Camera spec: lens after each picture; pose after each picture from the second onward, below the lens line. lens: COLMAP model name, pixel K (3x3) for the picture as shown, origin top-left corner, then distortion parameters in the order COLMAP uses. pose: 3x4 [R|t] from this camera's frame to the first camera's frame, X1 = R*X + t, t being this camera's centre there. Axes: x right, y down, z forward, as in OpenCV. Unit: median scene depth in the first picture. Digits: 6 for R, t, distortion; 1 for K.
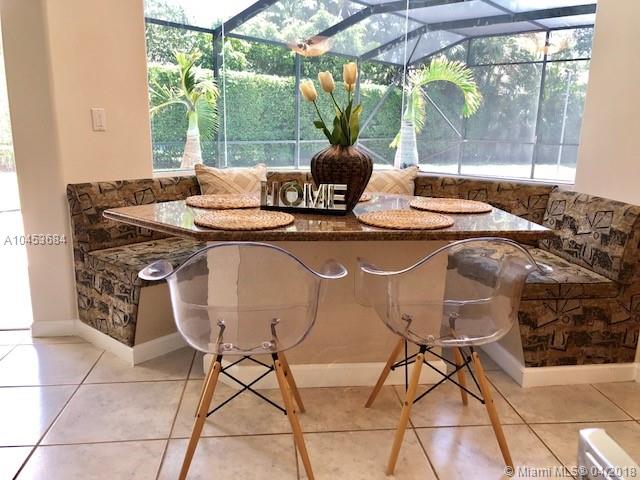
lens RADIAL K [[528.6, 0, 322.7], [0, 528.6, 241.4], [0, 0, 1]] dist [0.029943, -0.005378]
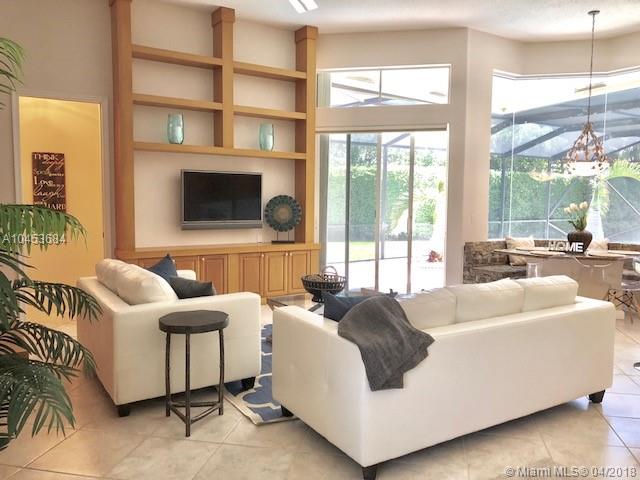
lens RADIAL K [[528.6, 0, 315.0], [0, 528.6, 241.7], [0, 0, 1]] dist [0.029943, -0.005378]
pose [[0.951677, 0.015714, -0.306697, -0.364854], [-0.059040, 0.989422, -0.132506, 0.285359], [0.301371, 0.144210, 0.942539, -1.745202]]
